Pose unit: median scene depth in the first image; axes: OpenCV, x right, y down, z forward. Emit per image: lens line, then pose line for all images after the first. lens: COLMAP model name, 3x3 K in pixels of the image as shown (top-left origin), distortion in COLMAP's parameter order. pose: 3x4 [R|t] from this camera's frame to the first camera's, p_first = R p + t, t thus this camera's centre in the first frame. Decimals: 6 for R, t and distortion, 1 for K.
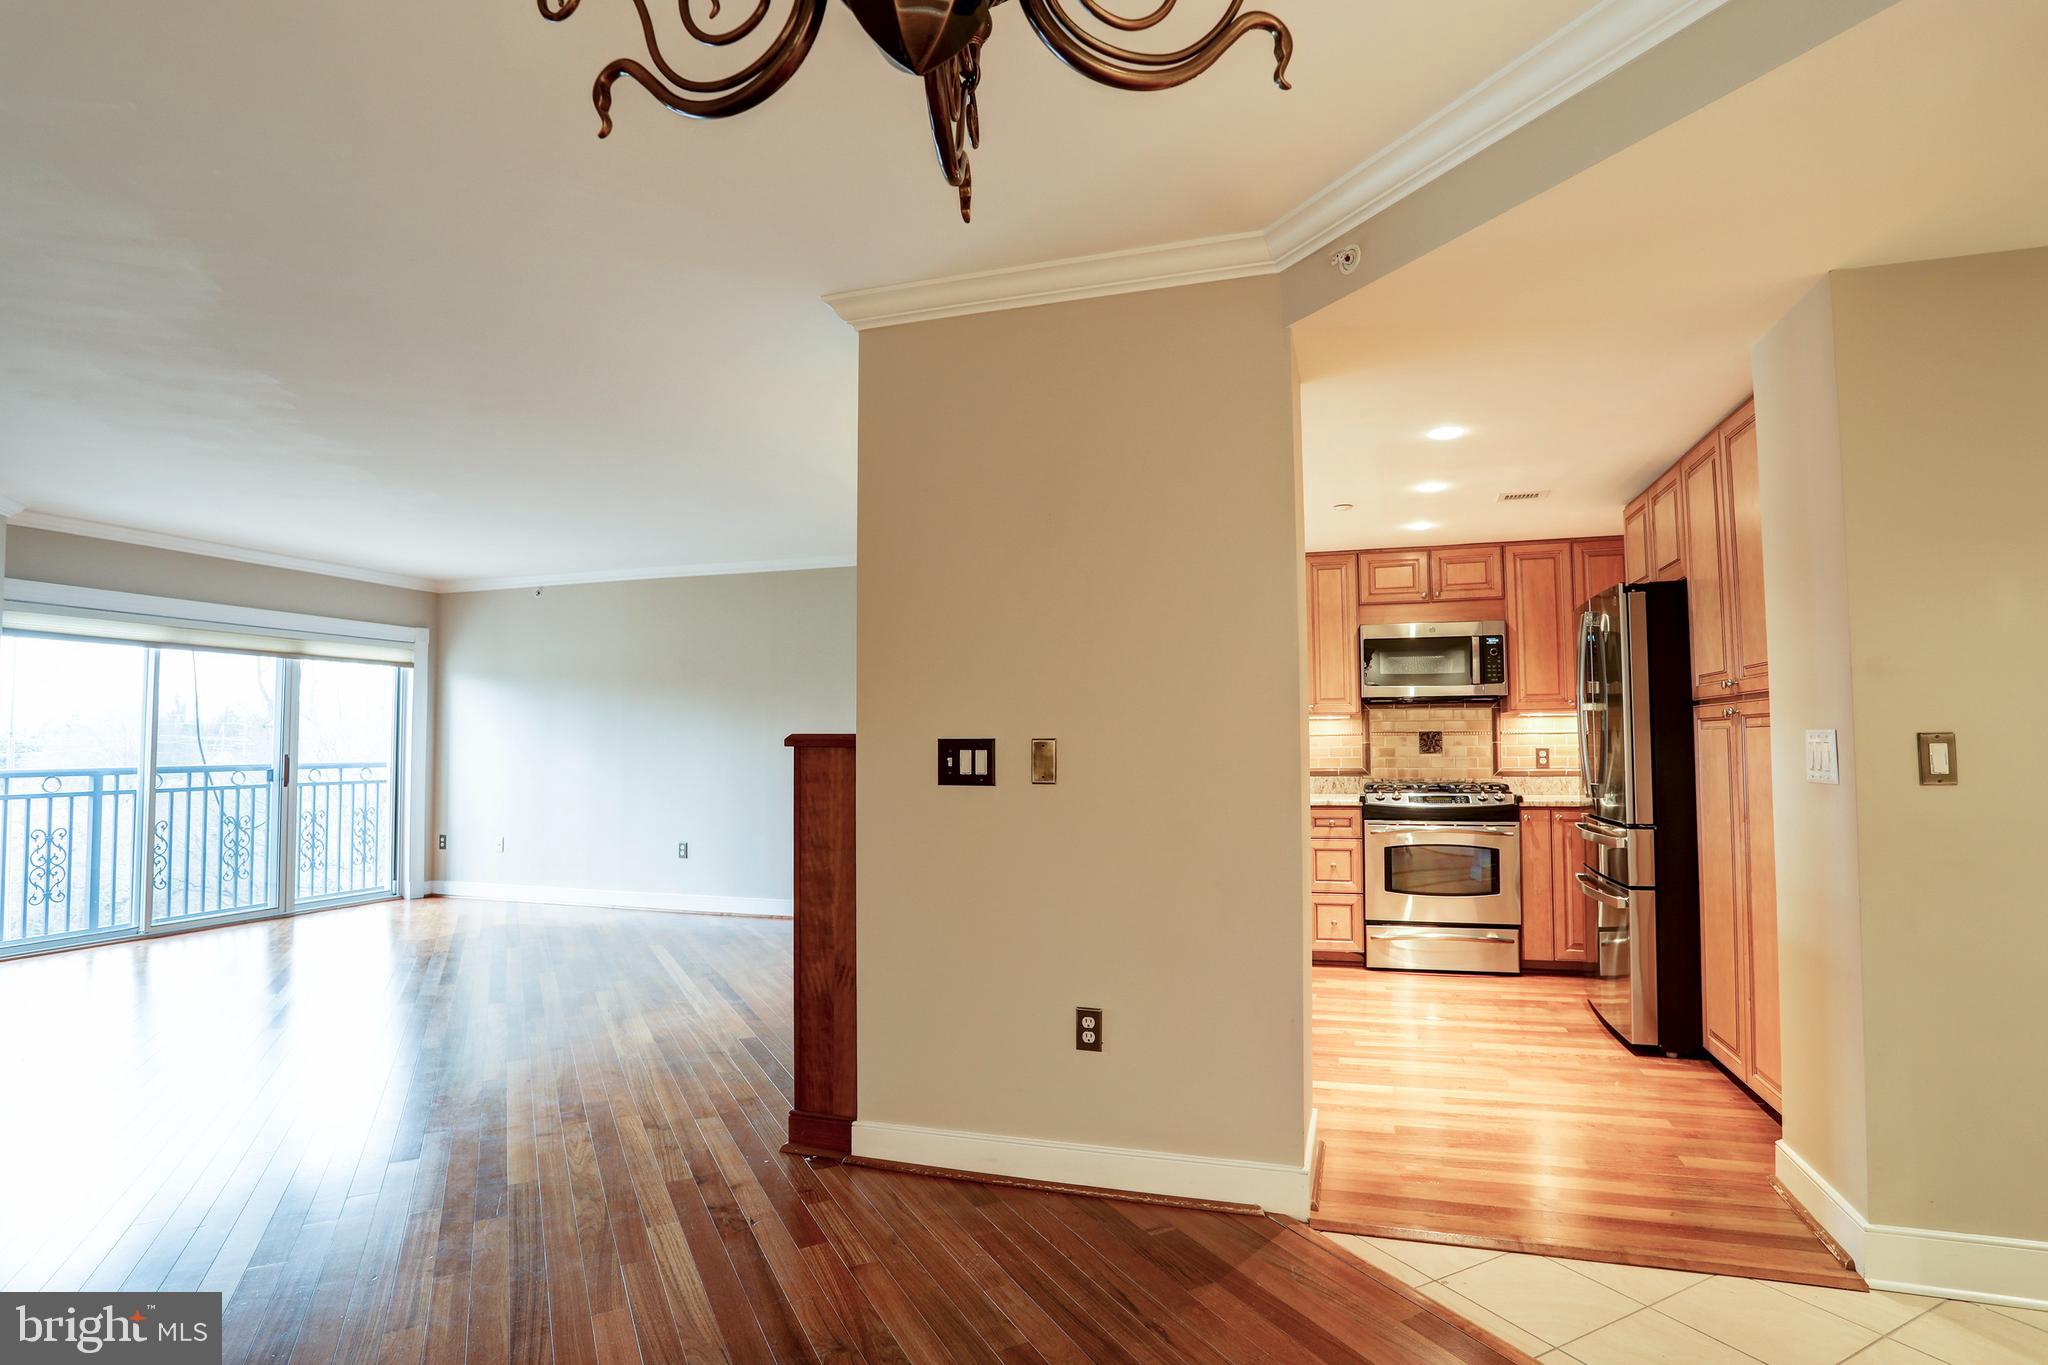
lens RADIAL K [[1043.3, 0, 1024.0], [0, 1043.3, 682.5], [0, 0, 1]] dist [-0.054649, 0.000263]
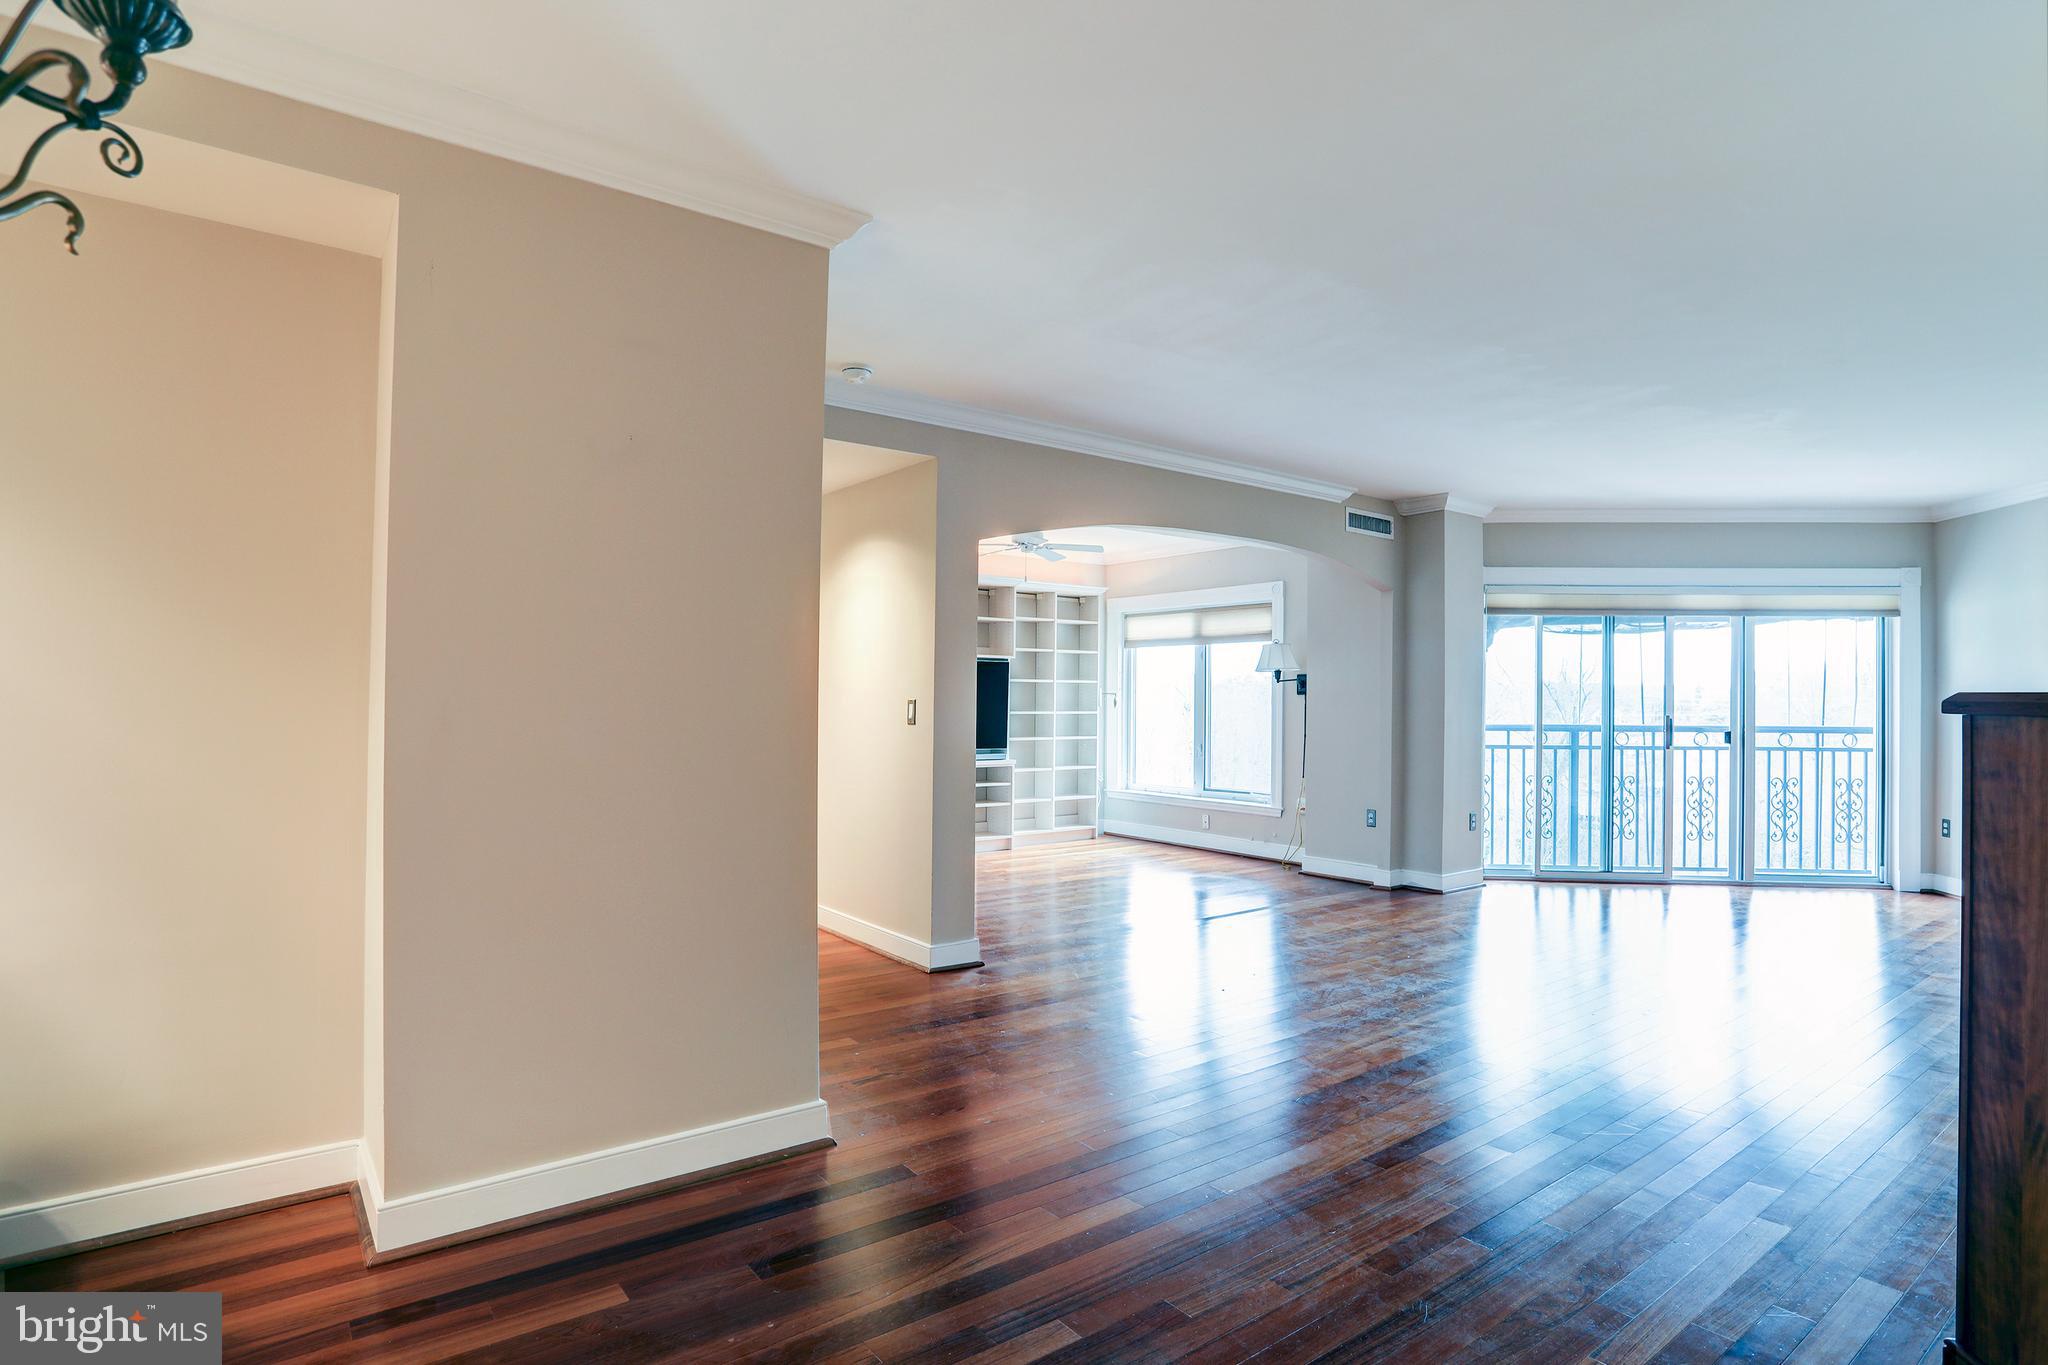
lens RADIAL K [[1047.7, 0, 1084.1], [0, 1047.7, 687.8], [0, 0, 1]] dist [-0.002890, 0.000178]
pose [[0.219649, -0.003135, -0.975574, 0.103723], [0.044621, 0.998981, 0.006837, 0.009385], [0.974558, -0.045032, 0.219565, 0.174903]]
